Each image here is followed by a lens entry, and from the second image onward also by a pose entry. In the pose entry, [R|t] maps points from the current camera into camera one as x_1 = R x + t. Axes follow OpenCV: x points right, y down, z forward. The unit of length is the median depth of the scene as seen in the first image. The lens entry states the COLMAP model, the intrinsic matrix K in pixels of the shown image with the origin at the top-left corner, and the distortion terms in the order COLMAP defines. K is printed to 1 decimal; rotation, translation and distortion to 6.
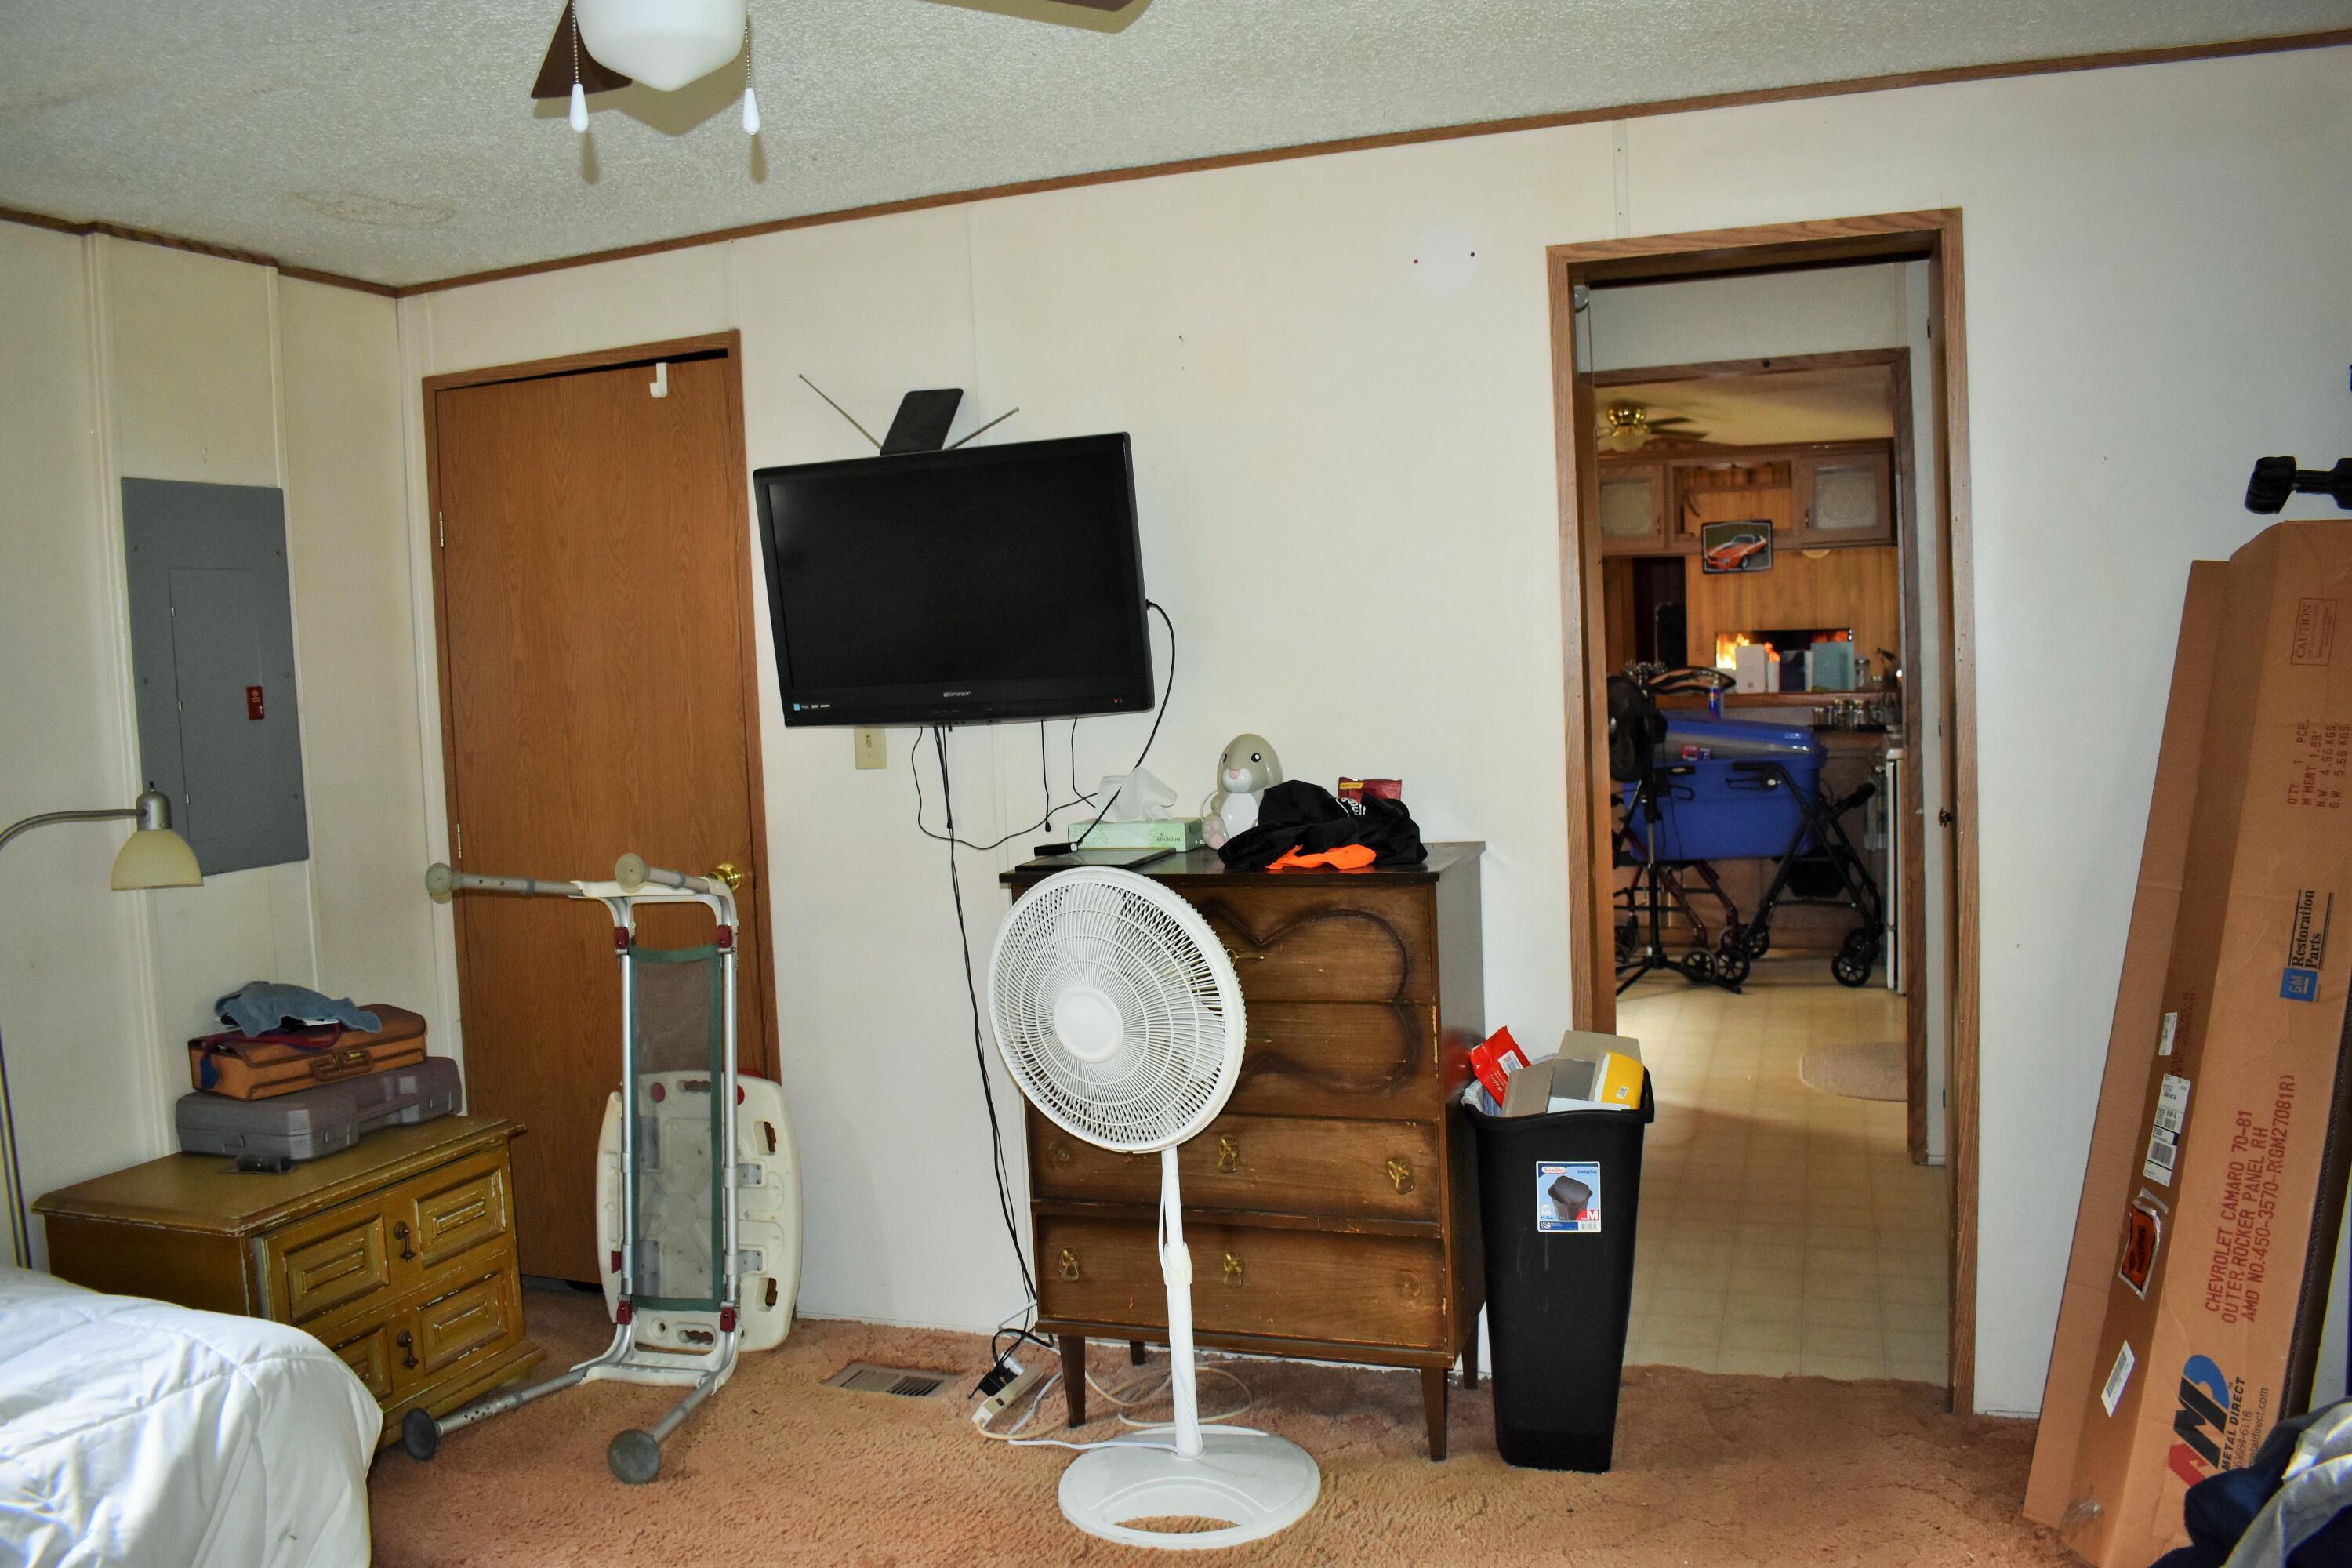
lens RADIAL K [[1829.0, 0, 1176.0], [0, 1829.0, 784.0], [0, 0, 1]] dist [-0.100791, 0.018685]
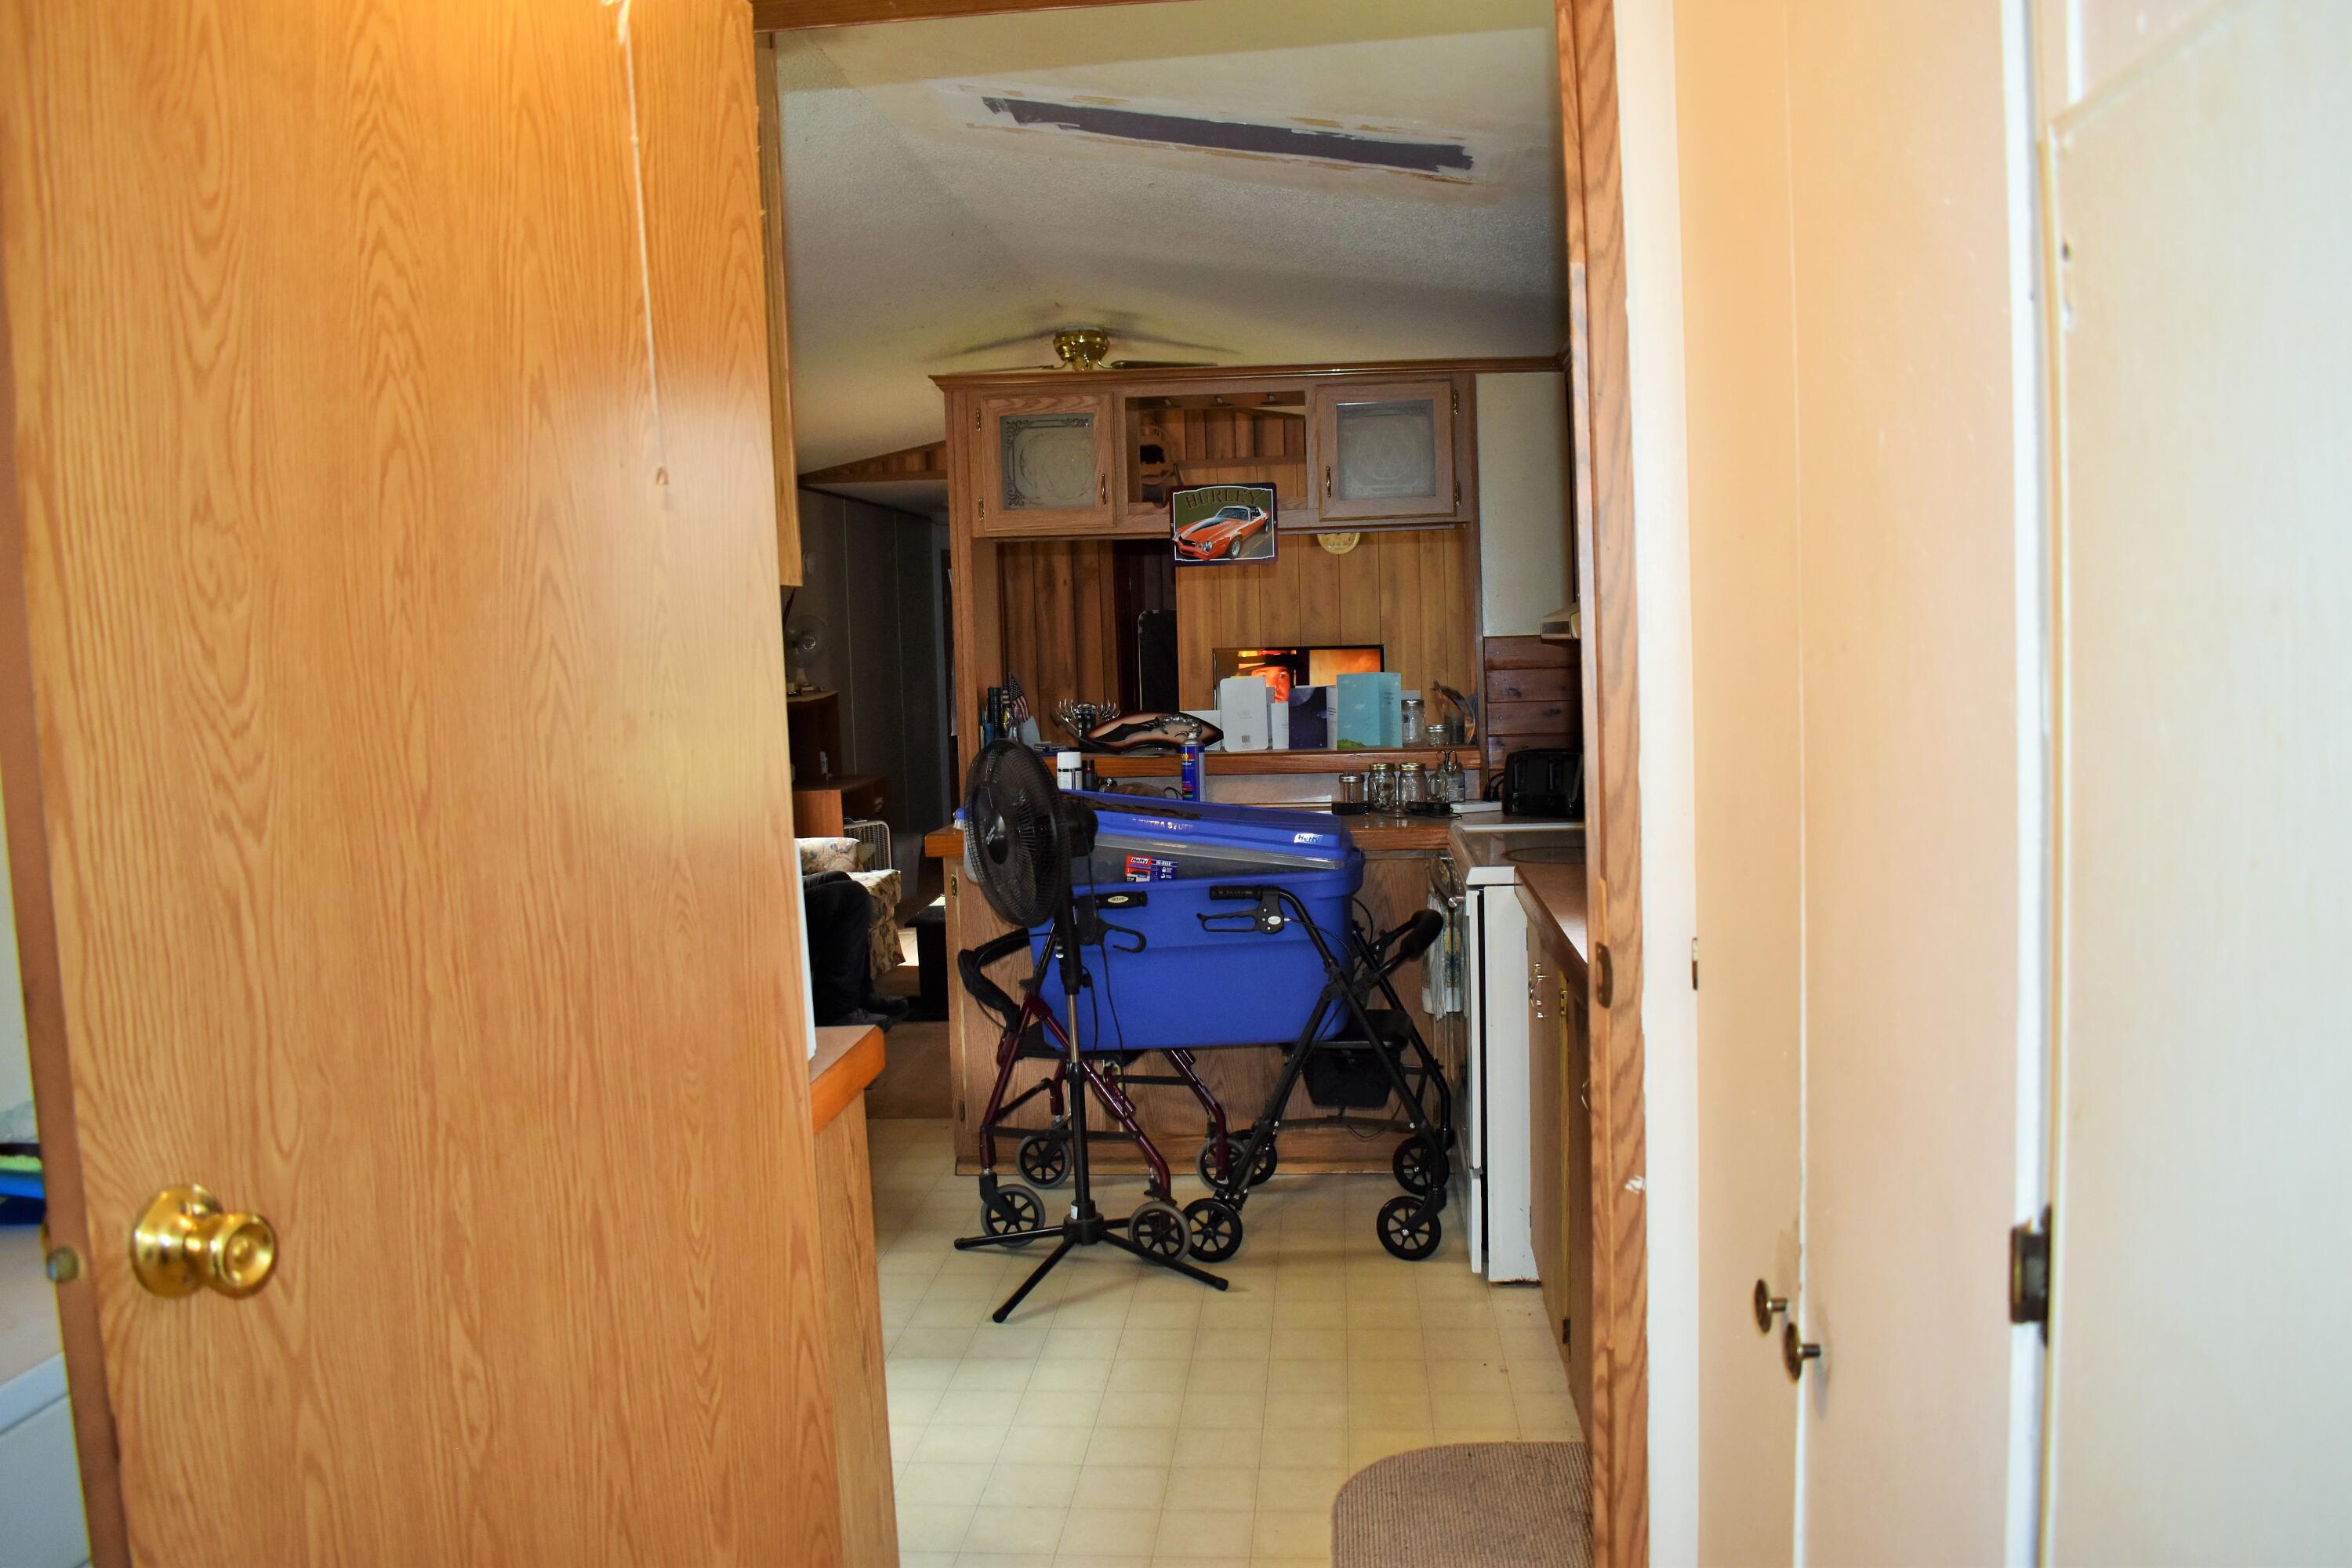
lens RADIAL K [[1829.0, 0, 1176.0], [0, 1829.0, 784.0], [0, 0, 1]] dist [-0.100791, 0.018685]
pose [[0.968137, -0.010751, 0.250189, 0.144848], [0.011398, 0.999934, -0.001139, -0.042399], [-0.250161, 0.003955, 0.968196, 0.417978]]
